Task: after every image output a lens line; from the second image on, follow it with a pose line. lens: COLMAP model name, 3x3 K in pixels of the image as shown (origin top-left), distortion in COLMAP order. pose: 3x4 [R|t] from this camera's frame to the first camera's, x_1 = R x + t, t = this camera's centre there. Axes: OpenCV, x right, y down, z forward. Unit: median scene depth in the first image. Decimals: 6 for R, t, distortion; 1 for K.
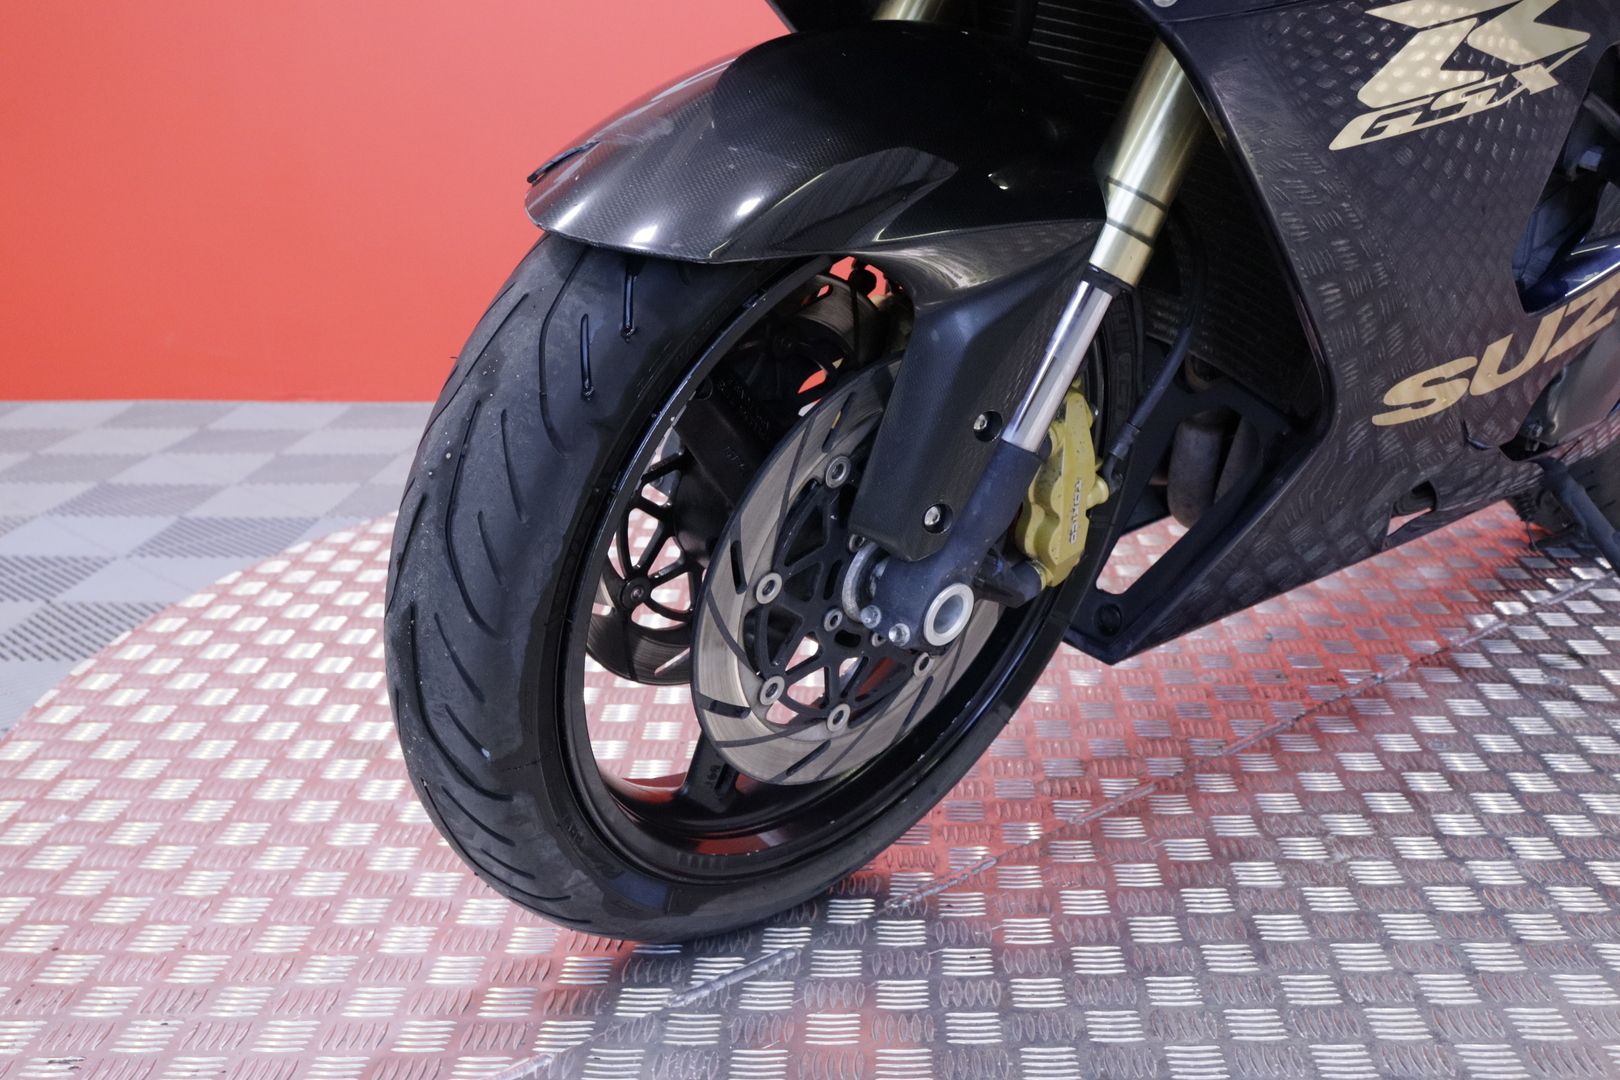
lens RADIAL K [[1967.2, 0, 810.0], [0, 1967.2, 540.0], [0, 0, 1]] dist [-0.024605, 0.018006]
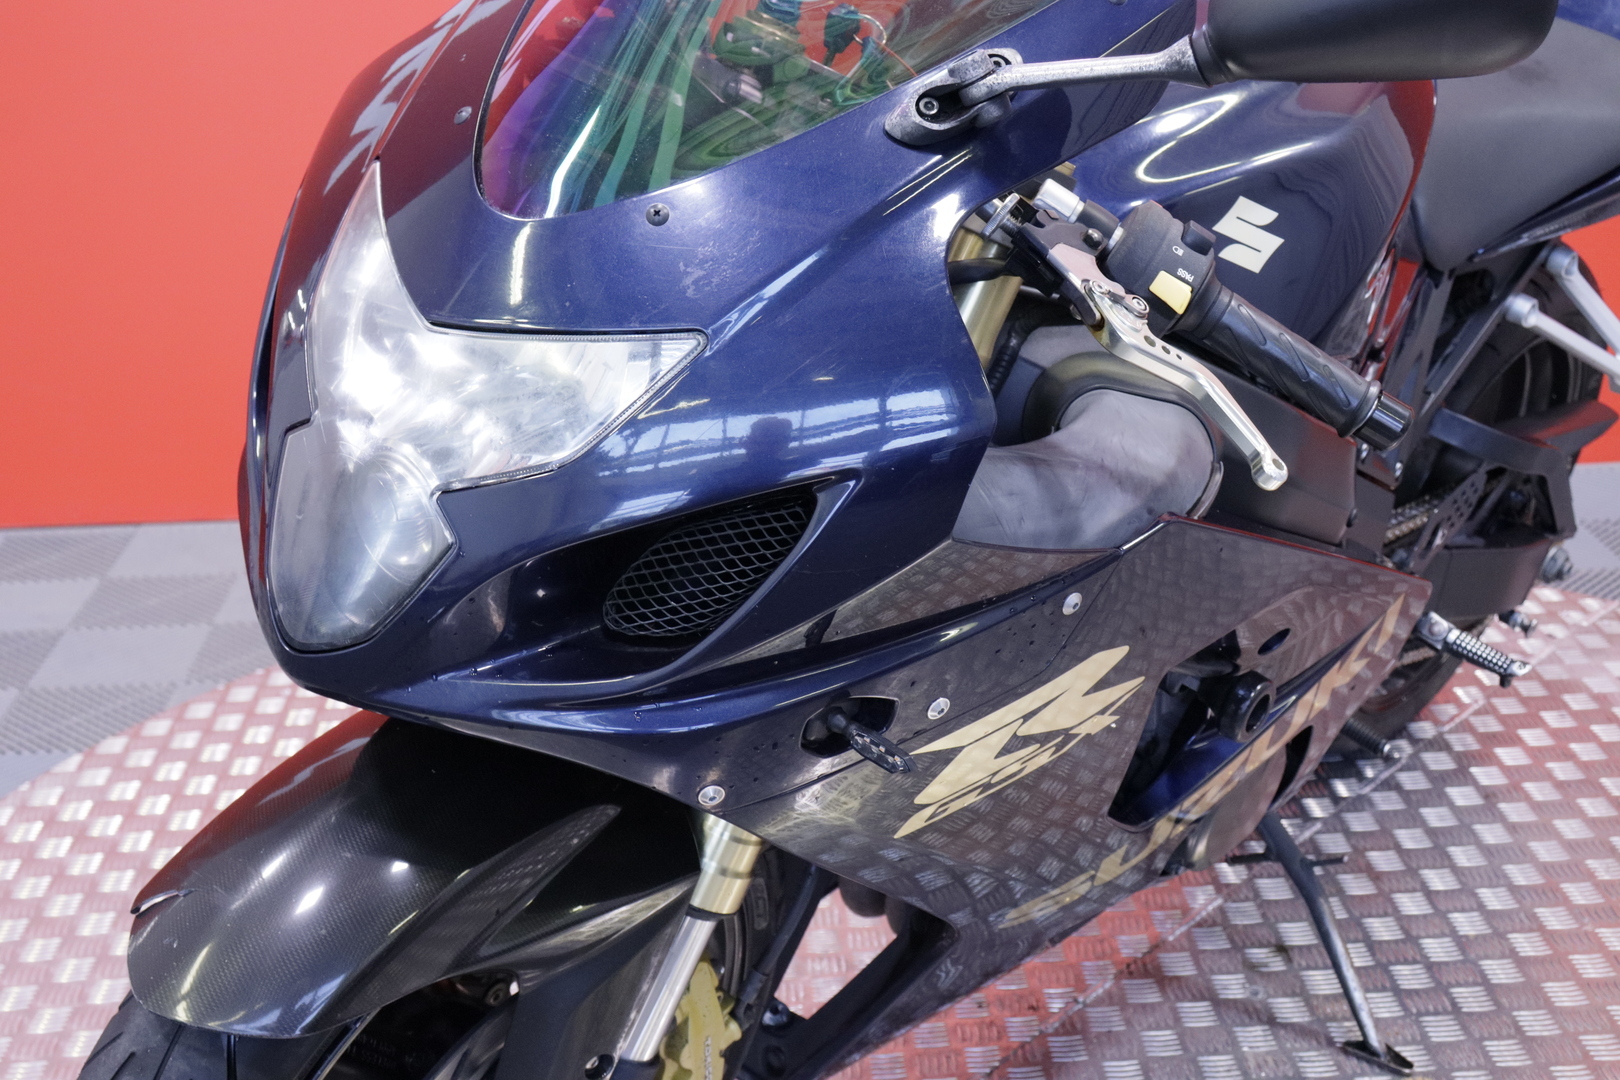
lens RADIAL K [[2325.7, 0, 810.0], [0, 2325.7, 540.0], [0, 0, 1]] dist [0.014514, 0.057921]
pose [[0.995055, -0.050118, 0.085753, 0.105678], [0.043977, 0.996430, 0.072062, -0.405291], [-0.089059, -0.067935, 0.993707, -0.220609]]
